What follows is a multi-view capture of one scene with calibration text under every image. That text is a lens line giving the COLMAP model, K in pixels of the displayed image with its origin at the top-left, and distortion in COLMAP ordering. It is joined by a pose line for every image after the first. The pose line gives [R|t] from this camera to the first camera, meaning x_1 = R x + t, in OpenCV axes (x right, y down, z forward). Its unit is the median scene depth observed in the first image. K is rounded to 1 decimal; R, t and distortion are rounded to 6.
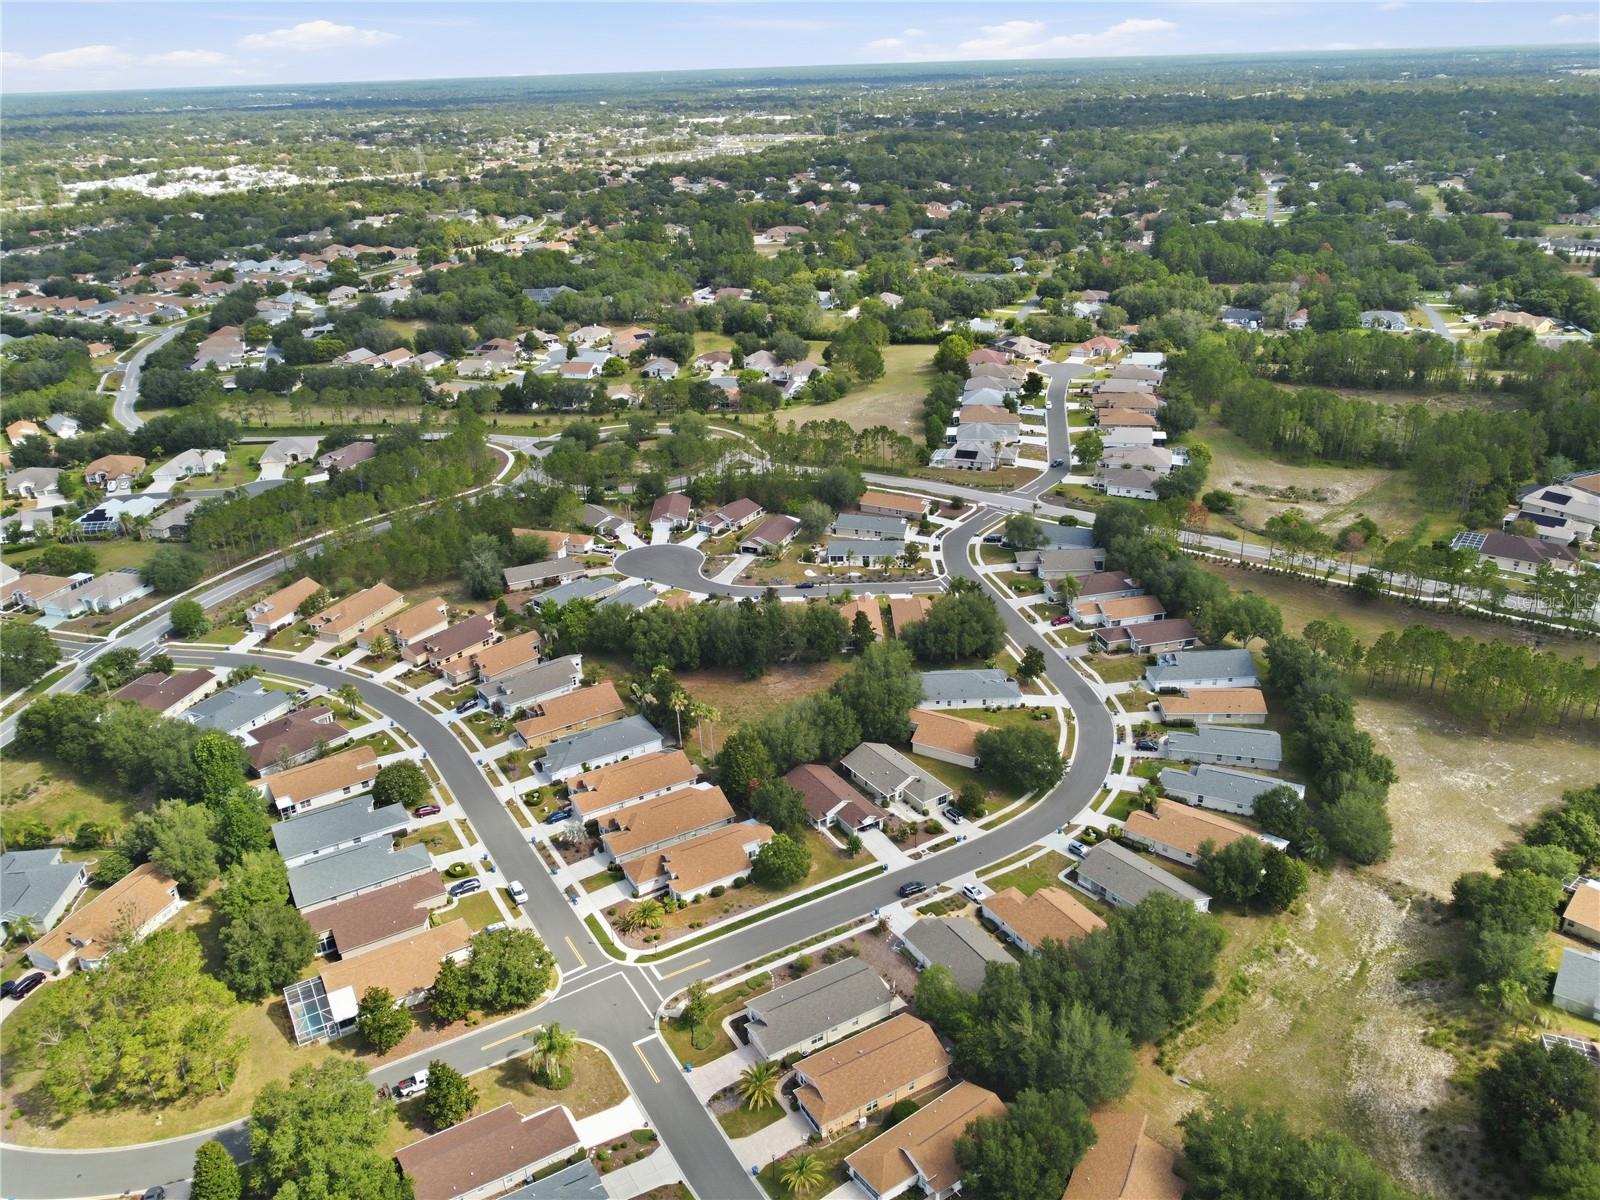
lens RADIAL K [[1216.1, 0, 800.0], [0, 1216.1, 600.0], [0, 0, 1]] dist [-0.003405, -0.000999]
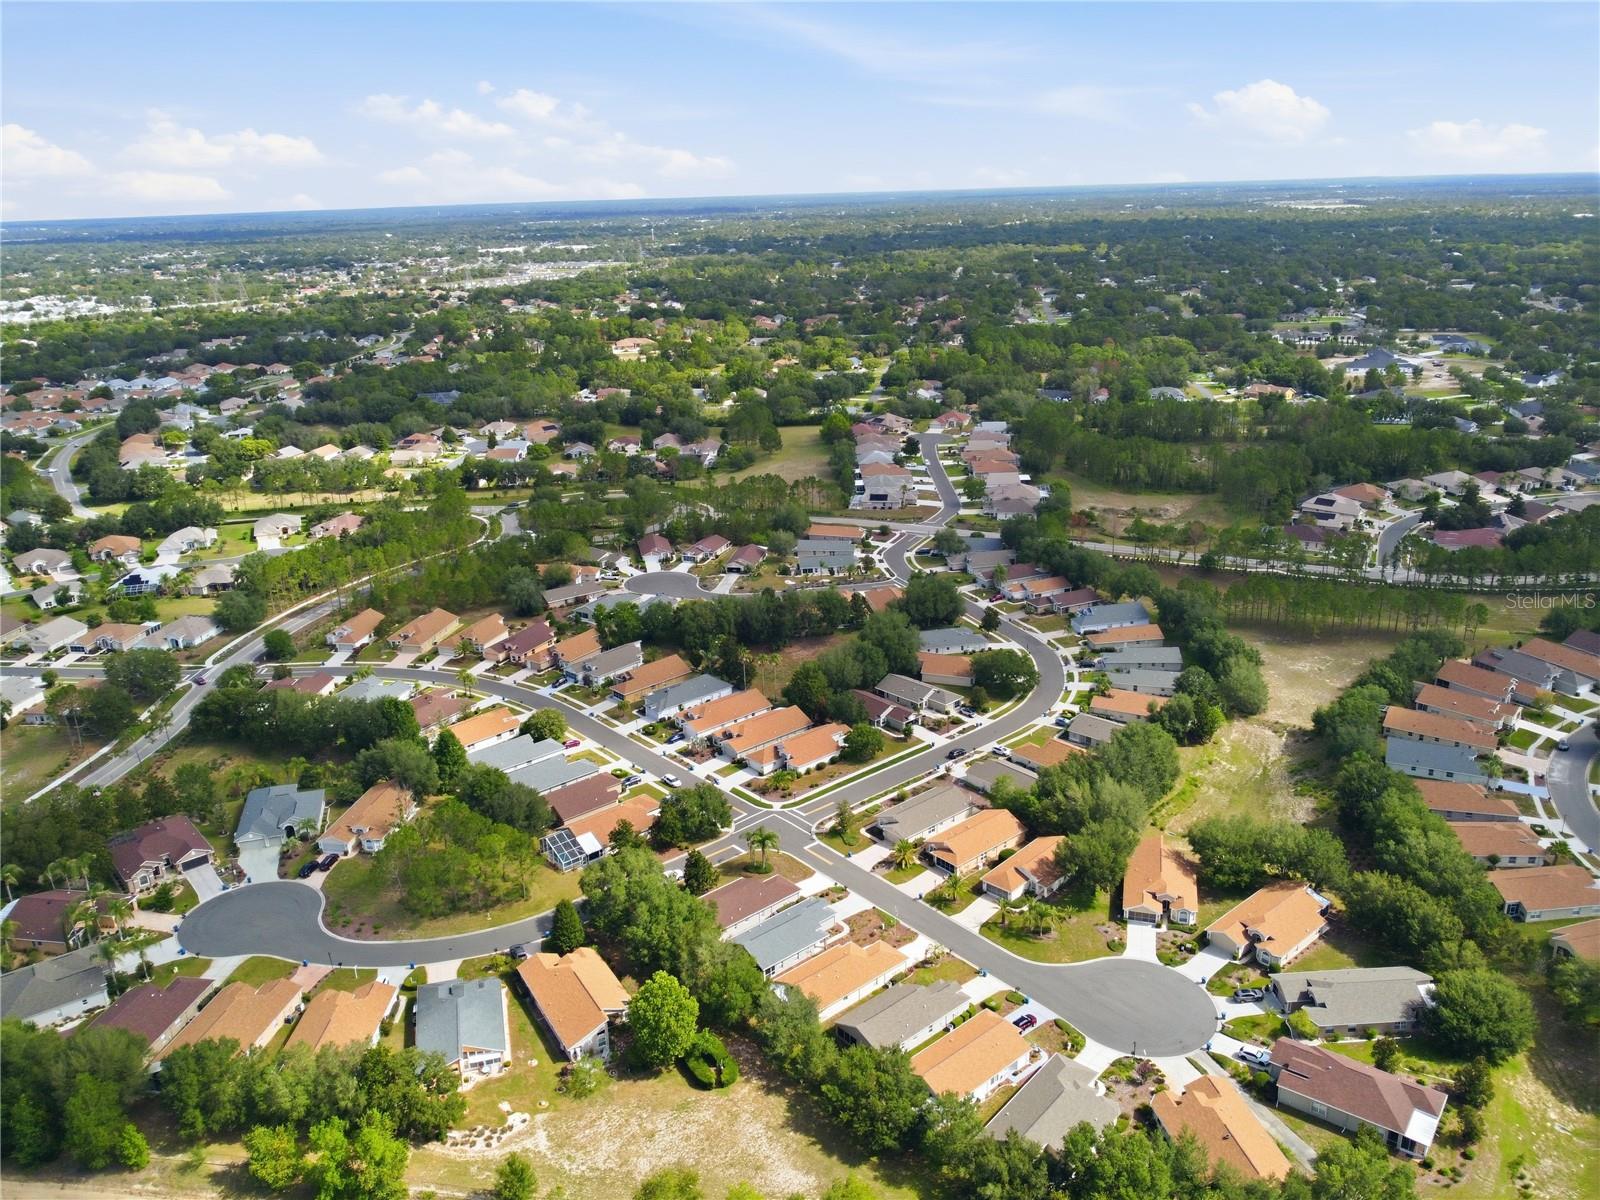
lens RADIAL K [[1216.1, 0, 800.0], [0, 1216.1, 600.0], [0, 0, 1]] dist [-0.003405, -0.000999]
pose [[0.983566, -0.057667, 0.171092, -0.186154], [0.073911, 0.993182, -0.090144, 0.103996], [-0.164727, 0.101308, 0.981123, -0.211981]]
